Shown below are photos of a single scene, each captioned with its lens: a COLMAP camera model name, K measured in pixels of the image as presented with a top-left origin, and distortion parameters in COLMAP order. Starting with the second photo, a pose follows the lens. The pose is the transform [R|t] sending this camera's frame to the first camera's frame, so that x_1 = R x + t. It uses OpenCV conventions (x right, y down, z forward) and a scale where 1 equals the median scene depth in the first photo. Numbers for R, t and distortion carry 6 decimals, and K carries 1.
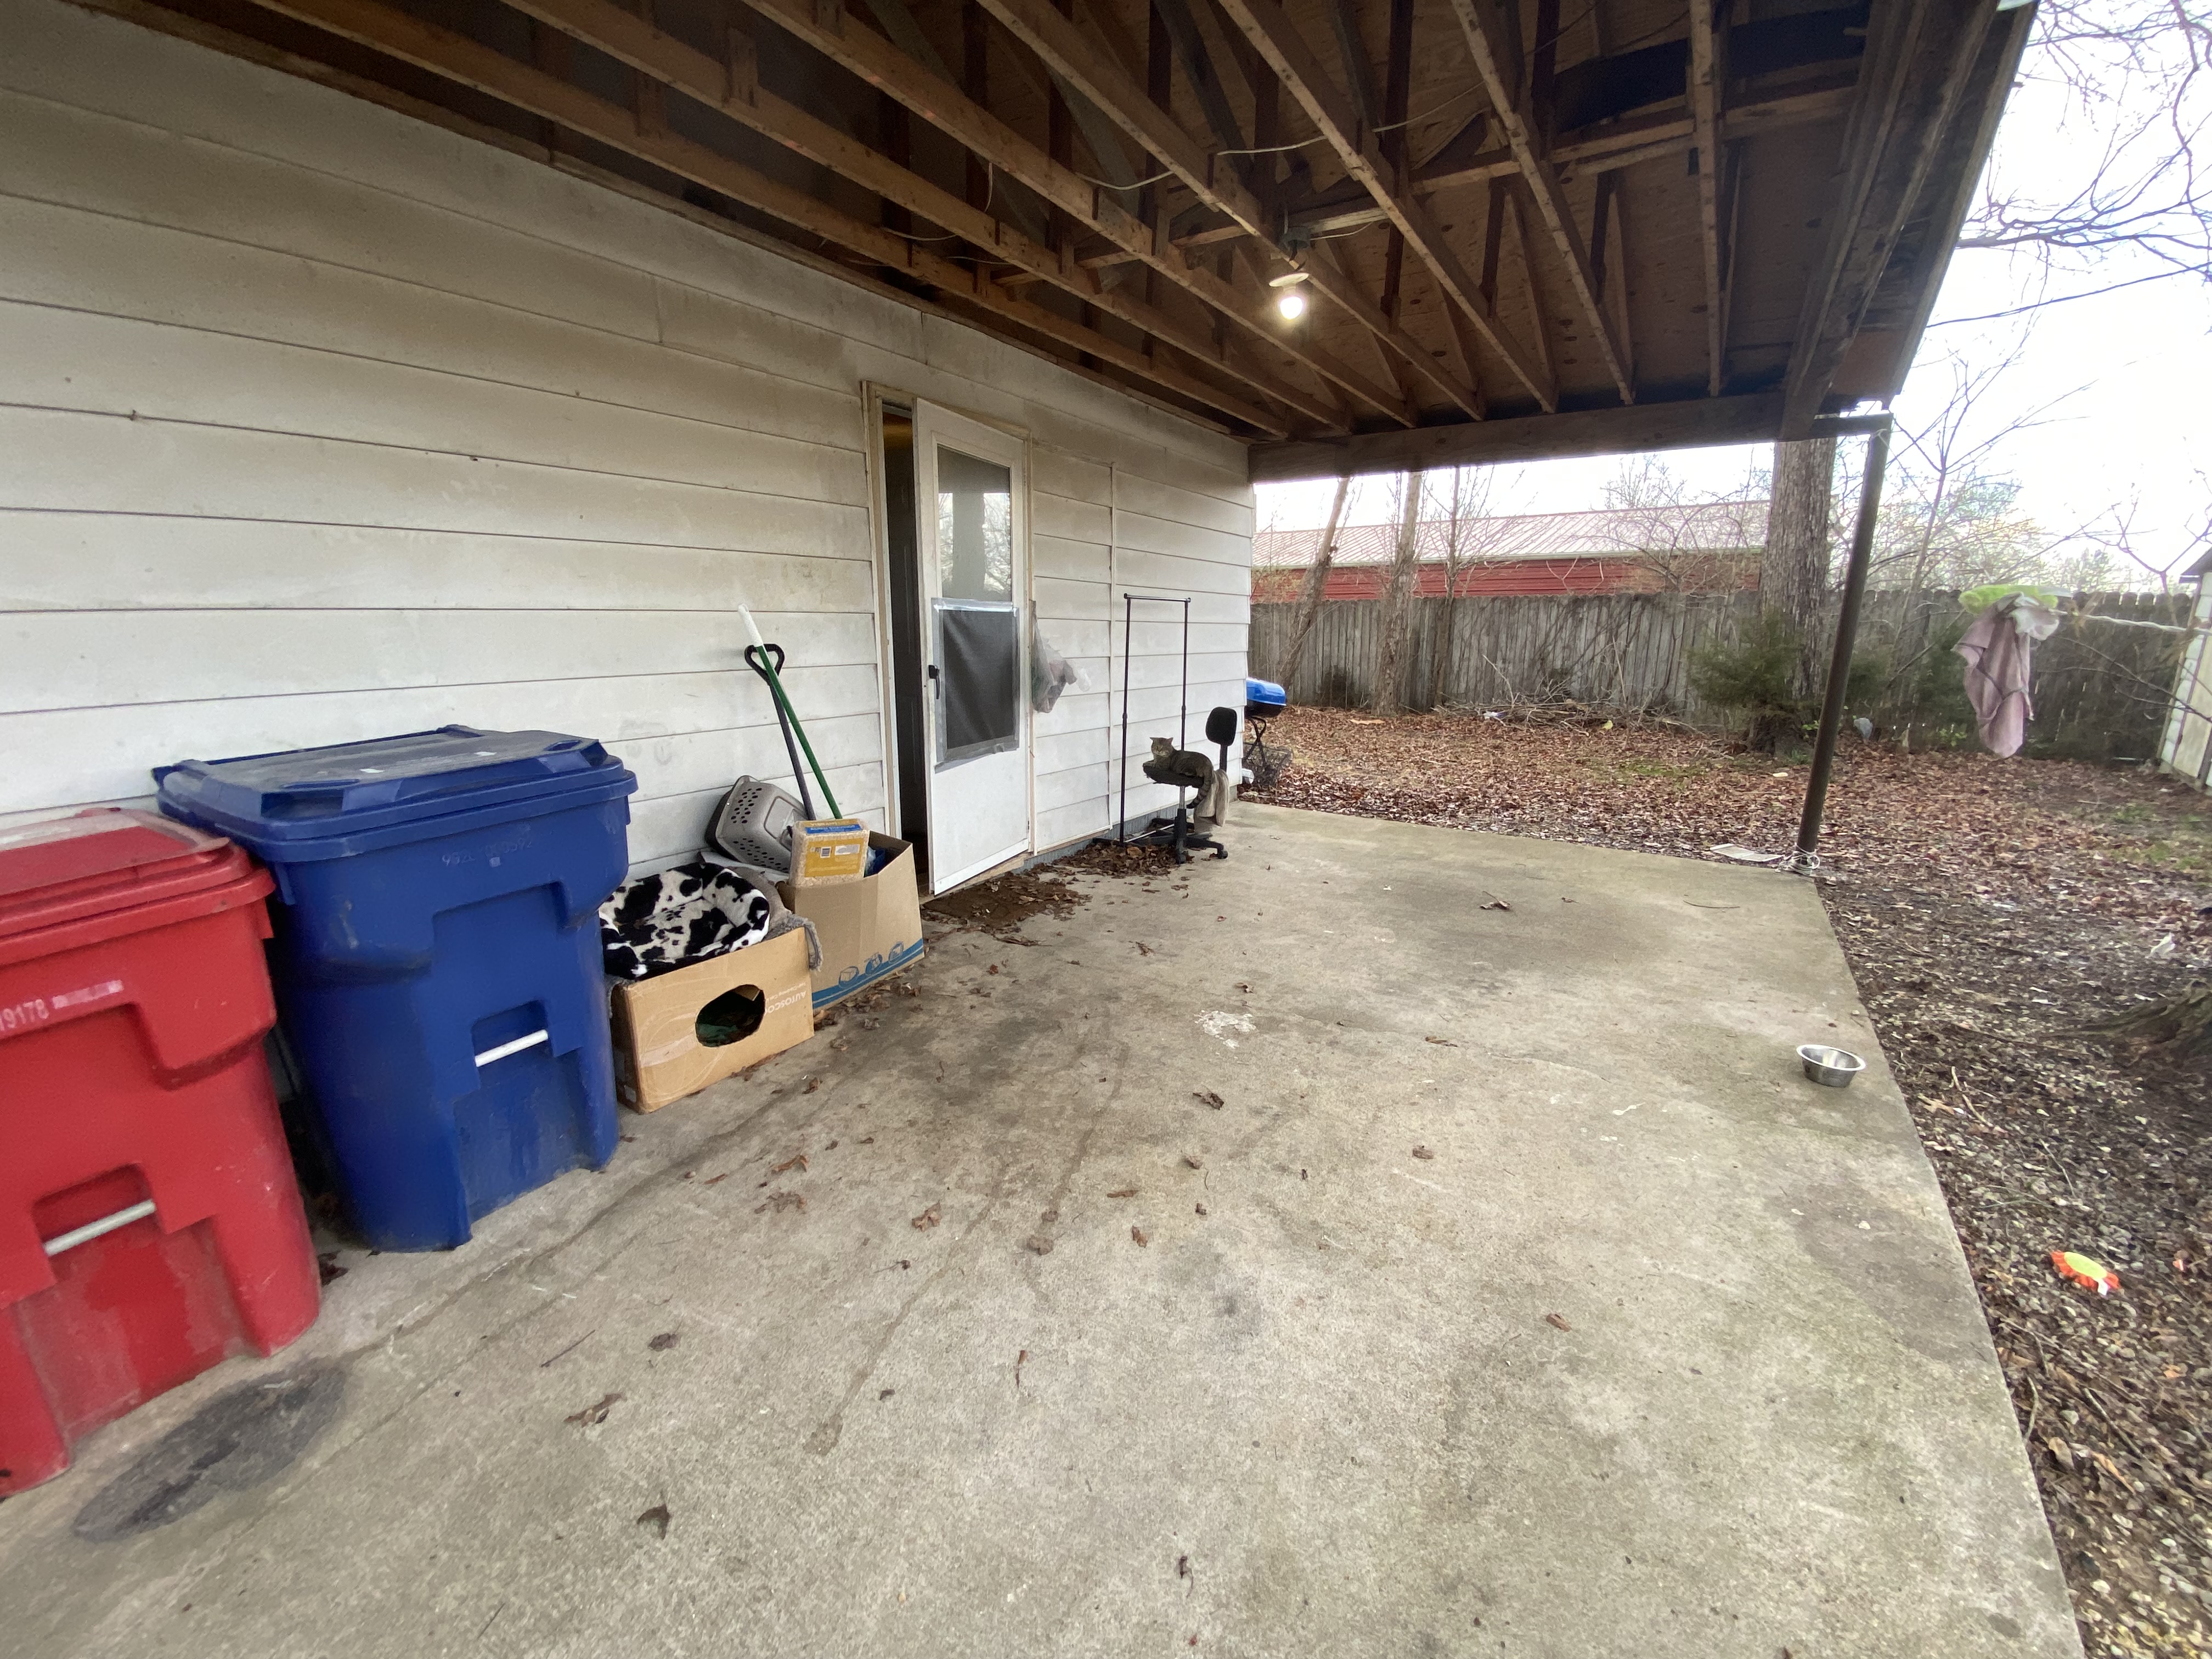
lens RADIAL K [[904.4, 0, 1097.4], [0, 904.4, 833.3], [0, 0, 1]] dist [0.002222, -0.000820]
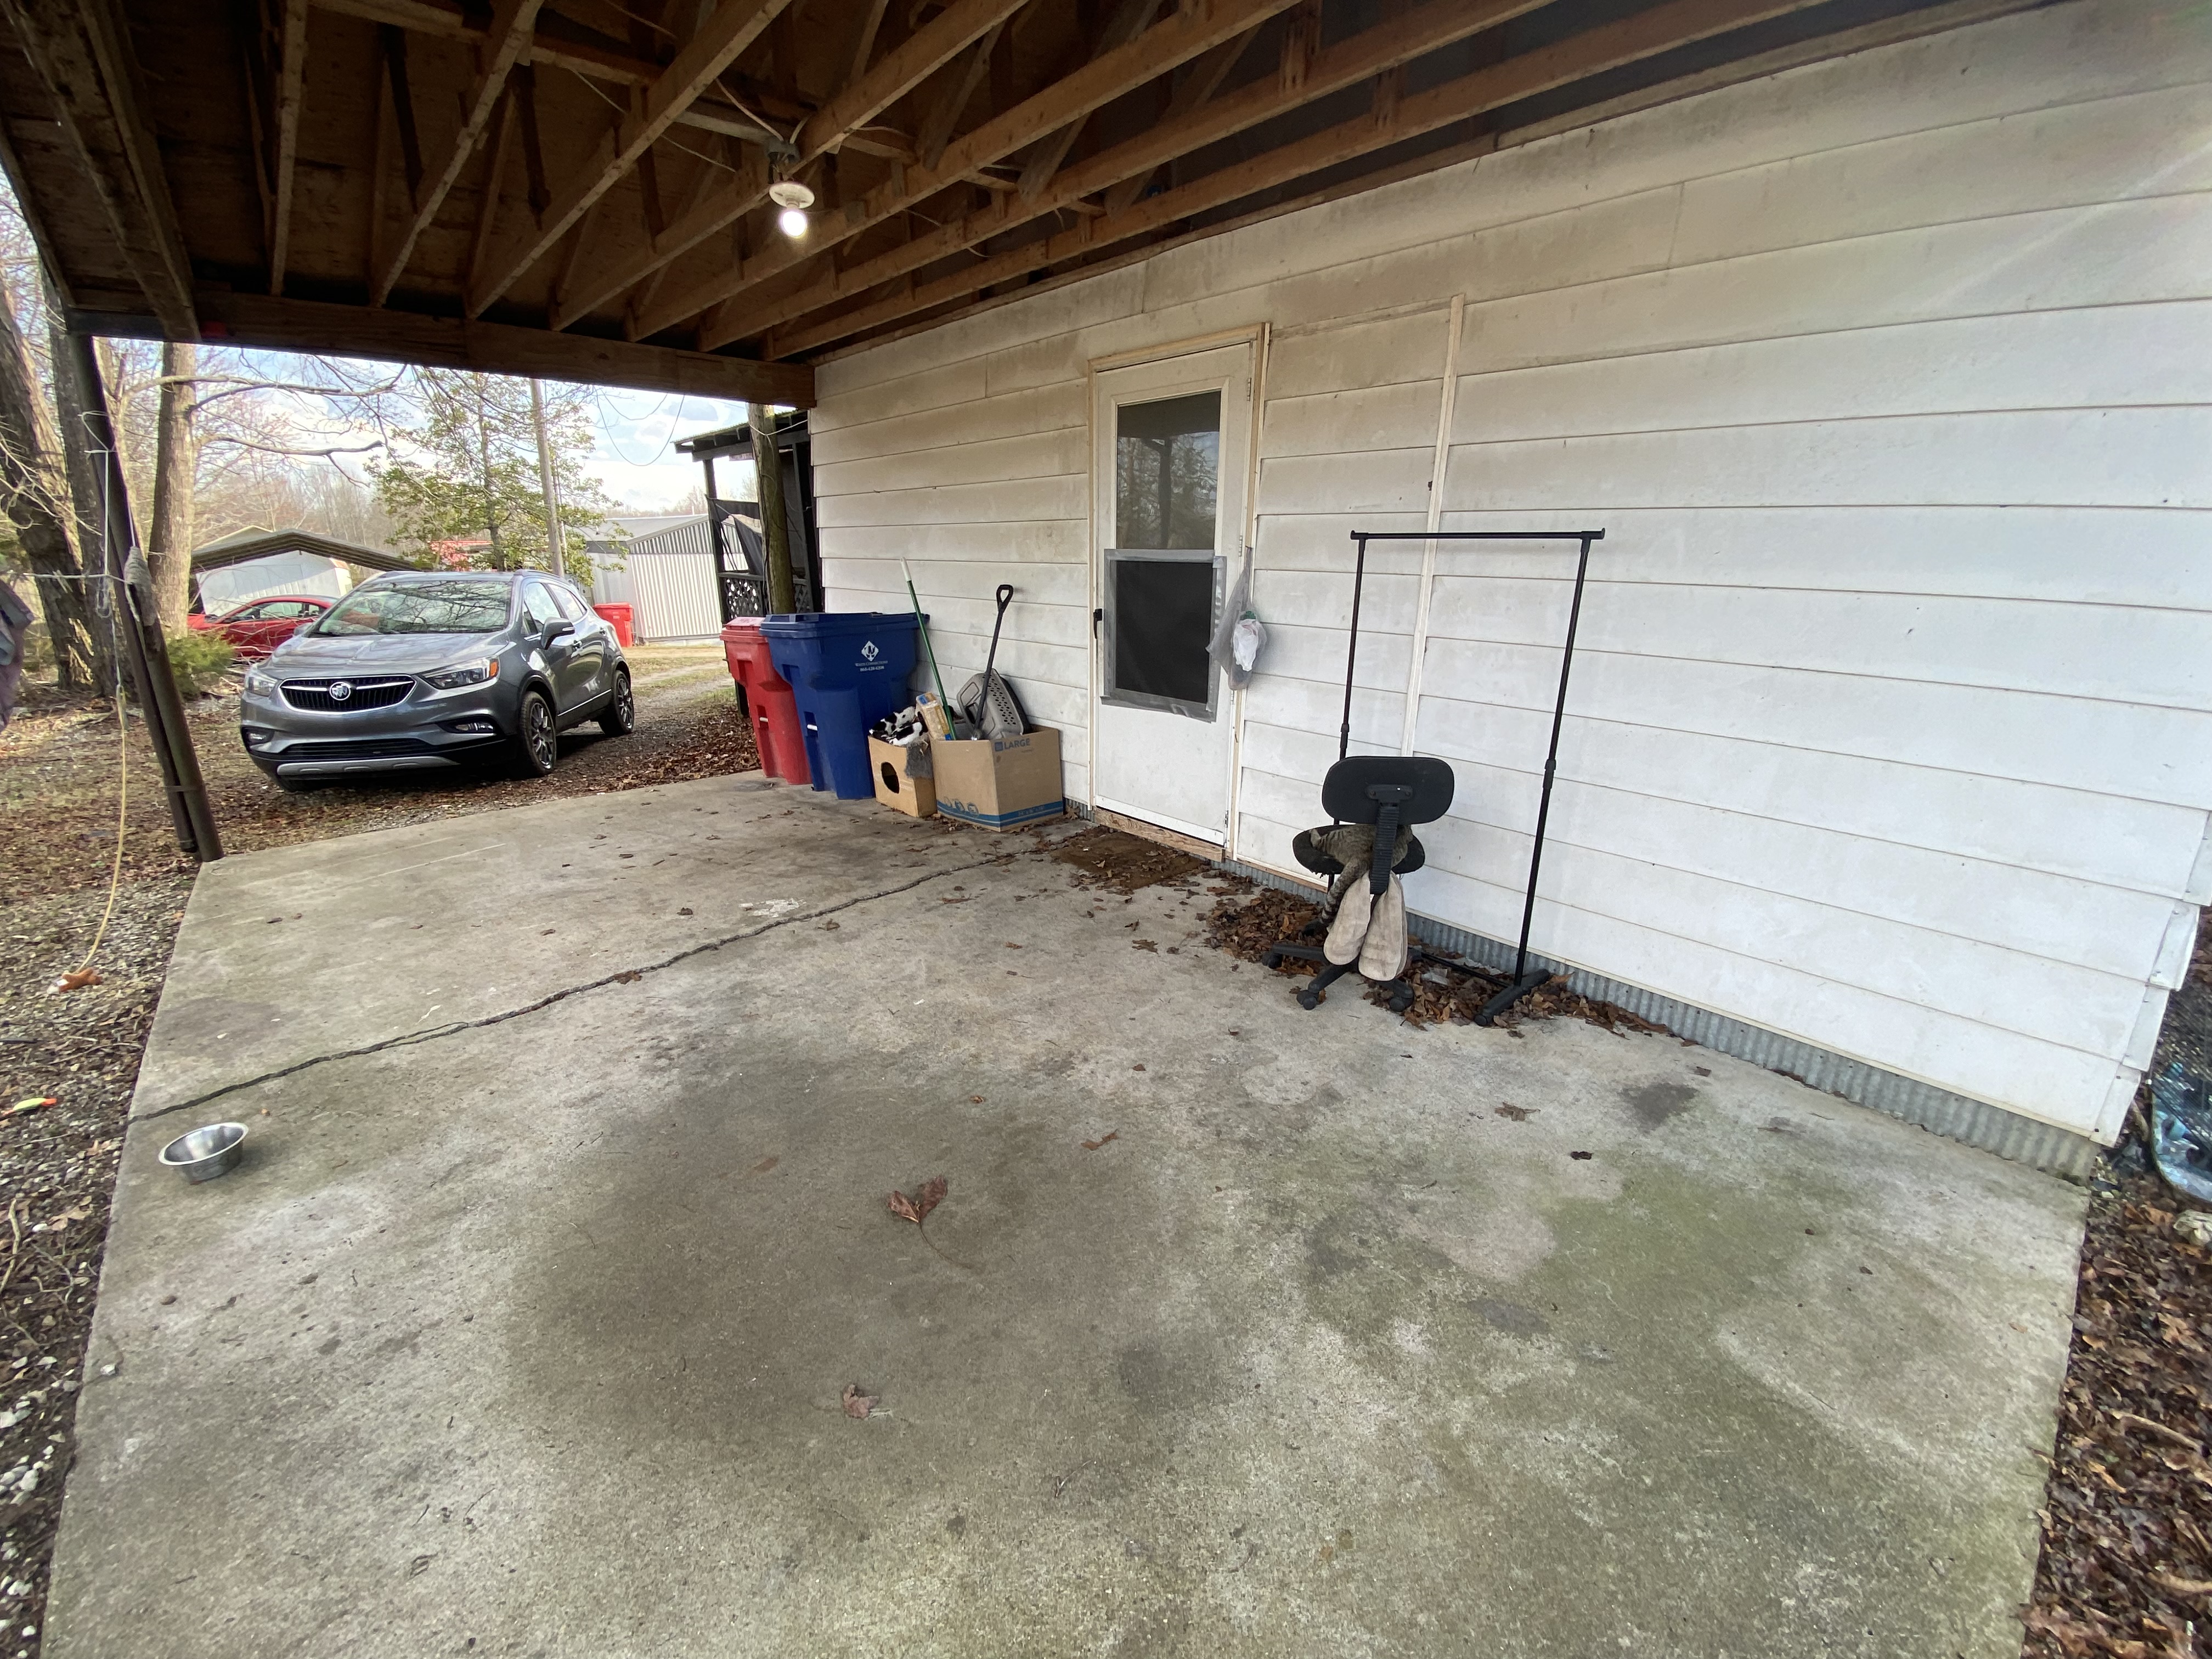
lens RADIAL K [[904.4, 0, 1096.6], [0, 904.4, 818.3], [0, 0, 1]] dist [0.002222, -0.000820]
pose [[-0.265738, 0.275581, -0.923817, 0.841162], [-0.226375, 0.913641, 0.337662, -0.305325], [0.937090, 0.298858, -0.180405, 1.199868]]
